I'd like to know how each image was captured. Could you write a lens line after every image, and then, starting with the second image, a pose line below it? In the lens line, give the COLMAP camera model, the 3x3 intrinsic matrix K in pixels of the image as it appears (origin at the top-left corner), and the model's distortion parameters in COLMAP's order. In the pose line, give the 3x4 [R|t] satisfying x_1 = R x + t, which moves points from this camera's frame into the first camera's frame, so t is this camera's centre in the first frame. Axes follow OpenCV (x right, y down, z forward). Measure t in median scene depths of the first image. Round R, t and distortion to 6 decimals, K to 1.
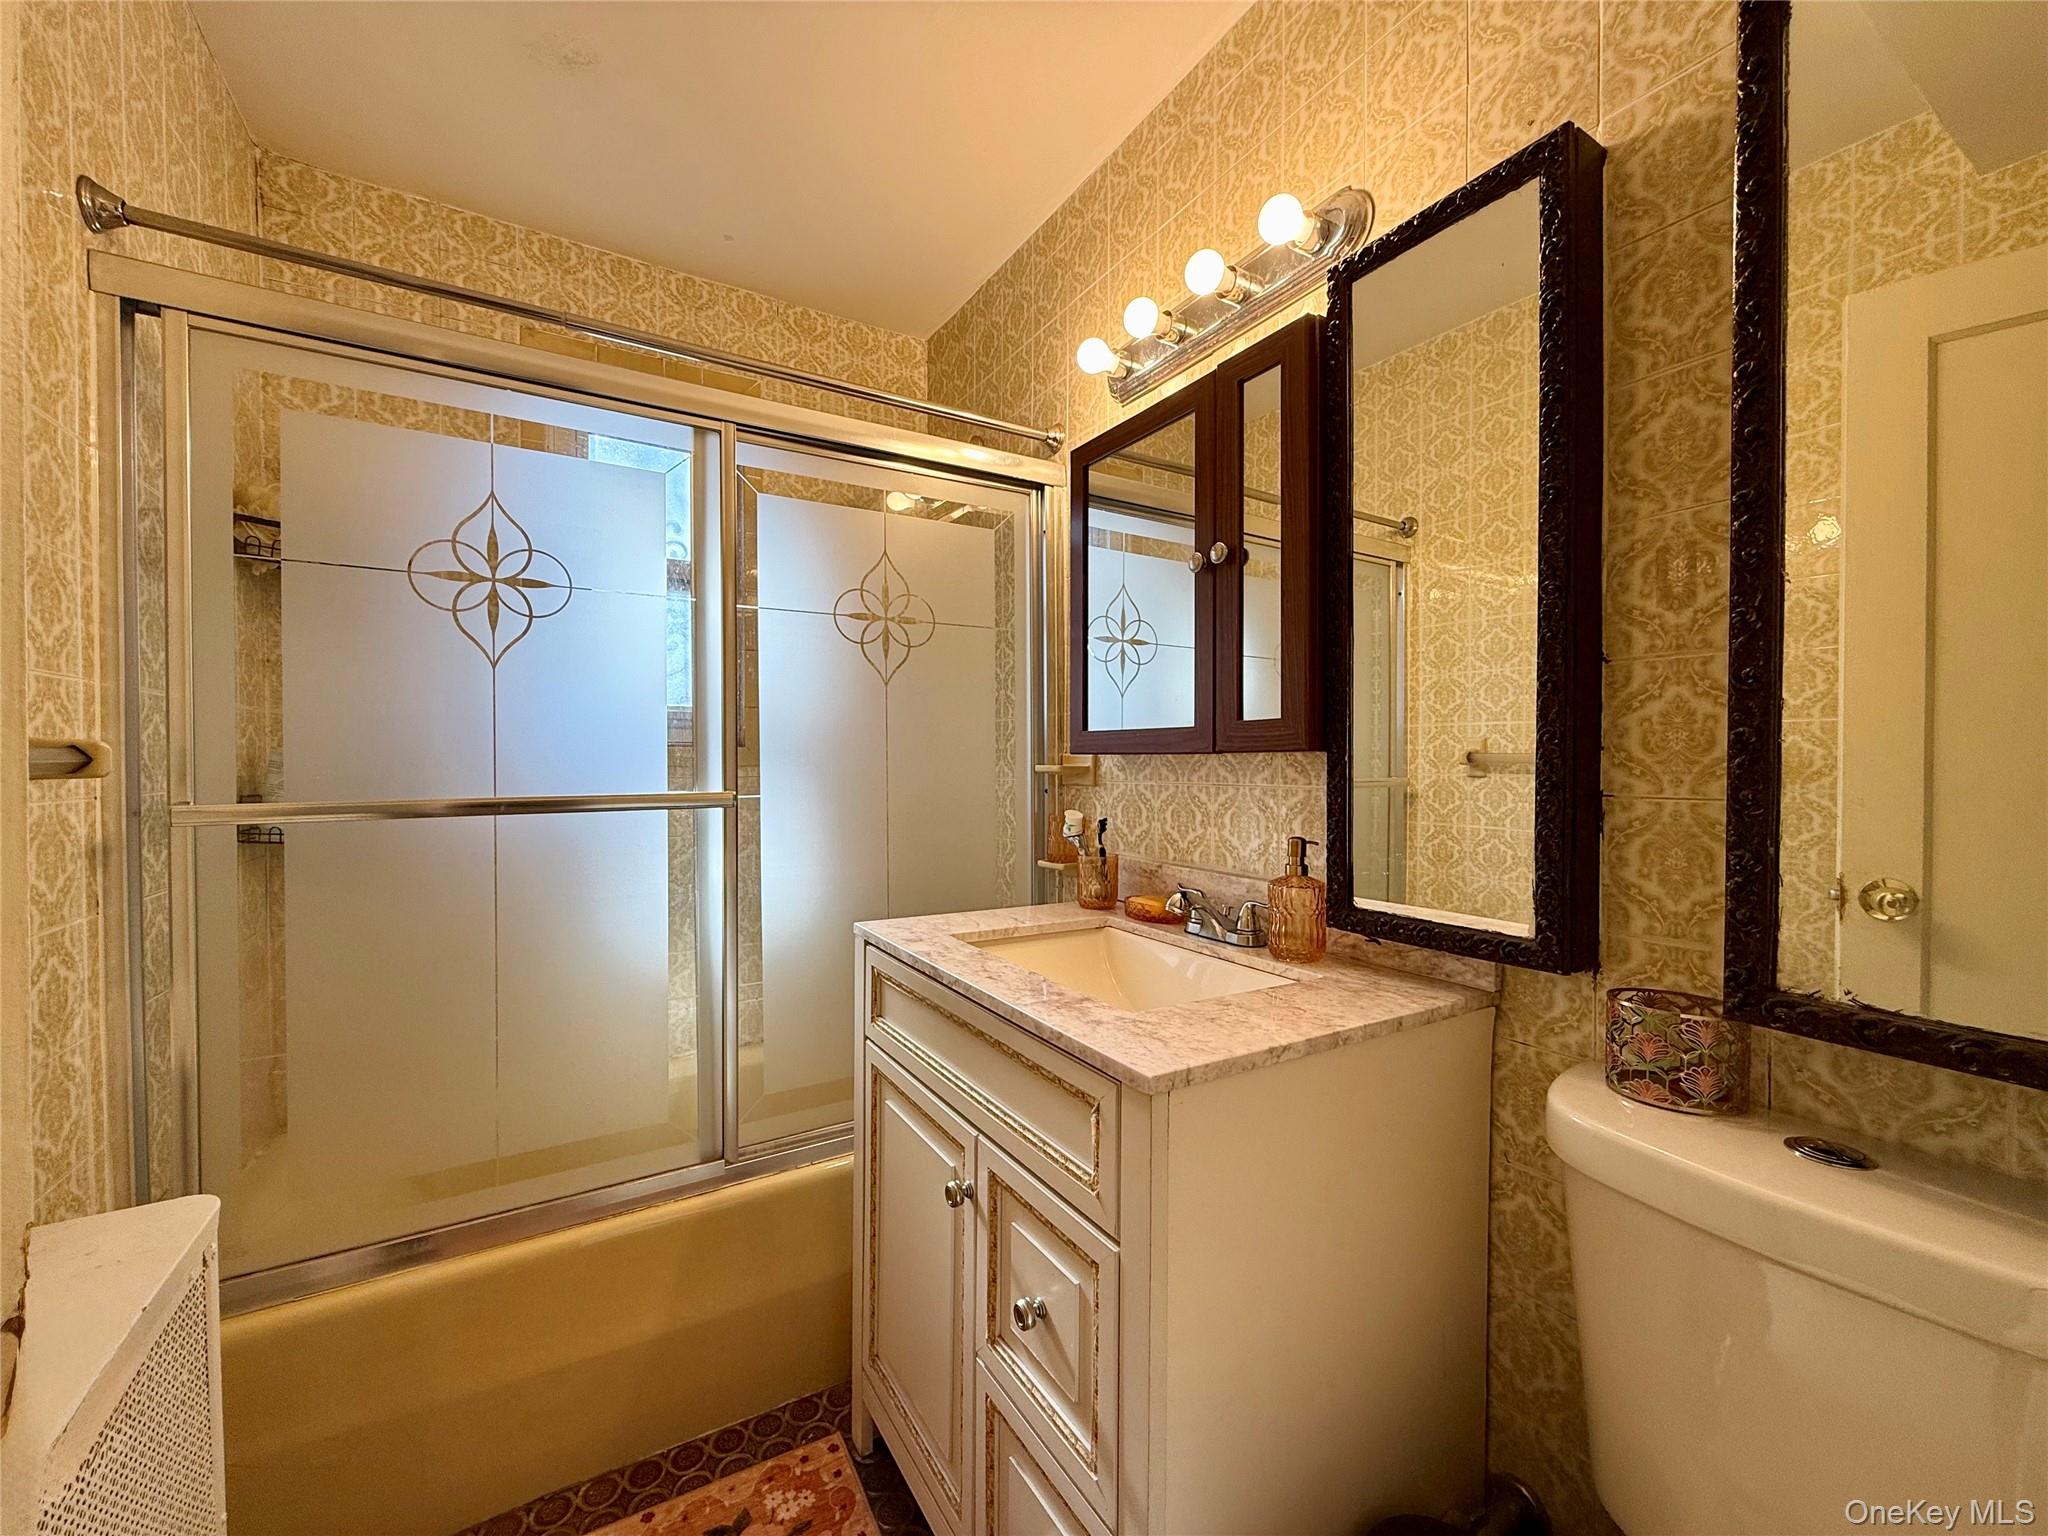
lens RADIAL K [[812.1, 0, 1015.1], [0, 812.1, 774.7], [0, 0, 1]] dist [0.000697, -0.000245]
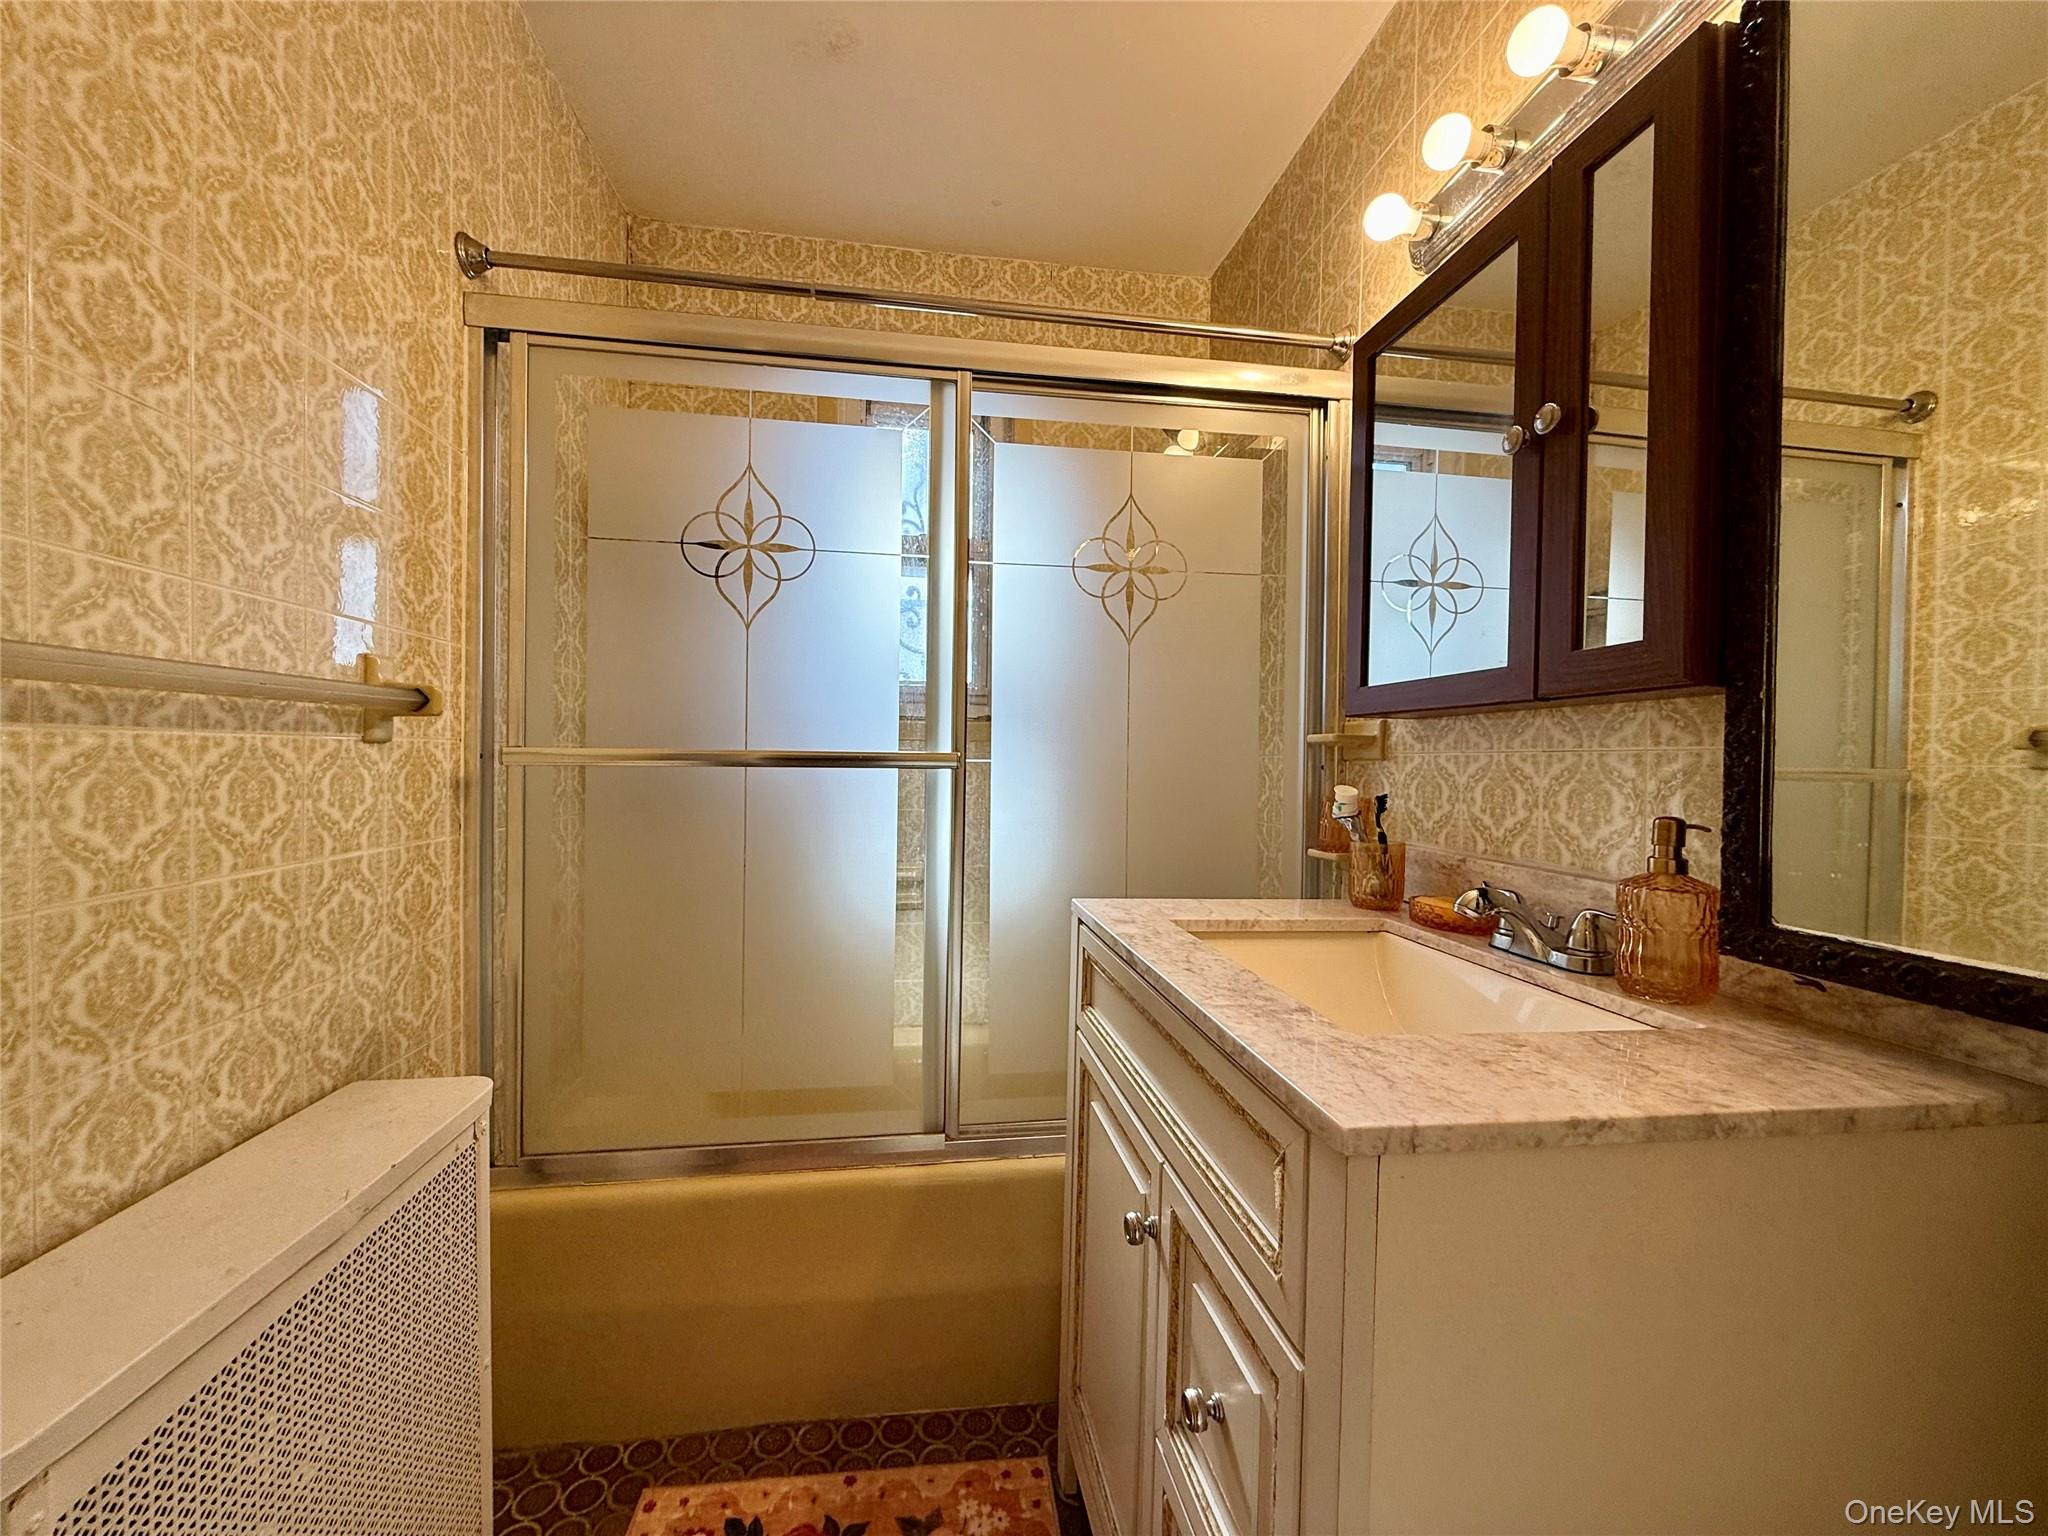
lens RADIAL K [[812.1, 0, 1015.8], [0, 812.1, 772.5], [0, 0, 1]] dist [0.000697, -0.000245]
pose [[0.925006, 0.022169, -0.379306, 0.096104], [-0.023983, 0.999712, -0.000058, 0.050493], [0.379196, 0.009150, 0.925271, 0.162326]]
